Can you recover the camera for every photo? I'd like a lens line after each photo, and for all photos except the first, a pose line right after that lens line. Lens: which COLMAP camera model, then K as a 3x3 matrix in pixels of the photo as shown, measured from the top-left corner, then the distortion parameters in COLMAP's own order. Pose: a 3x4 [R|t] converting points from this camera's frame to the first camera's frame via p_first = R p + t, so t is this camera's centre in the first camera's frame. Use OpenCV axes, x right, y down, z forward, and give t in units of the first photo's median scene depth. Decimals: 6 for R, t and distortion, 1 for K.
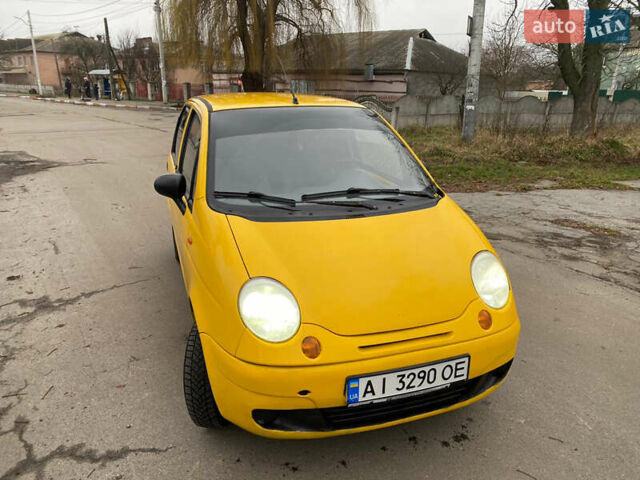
lens RADIAL K [[482.1, 0, 314.6], [0, 482.1, 238.9], [0, 0, 1]] dist [0.015989, -0.005686]
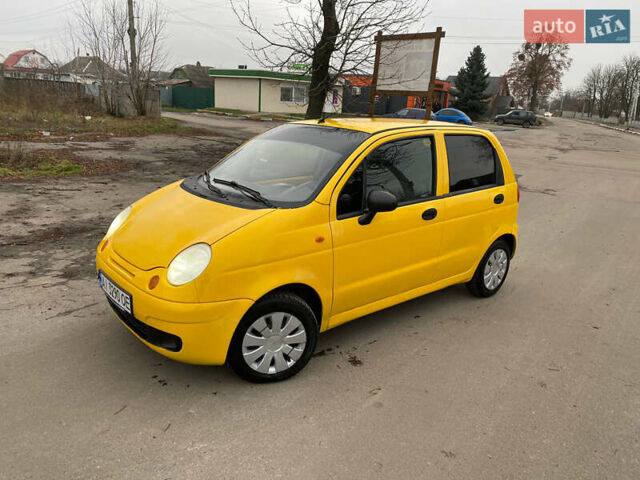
lens RADIAL K [[477.9, 0, 317.6], [0, 477.9, 229.0], [0, 0, 1]] dist [0.039818, -0.043723]
pose [[0.396632, 0.248330, -0.883751, 1.042208], [-0.328625, 0.937323, 0.115895, -0.163846], [0.857140, 0.244455, 0.453380, 0.495006]]
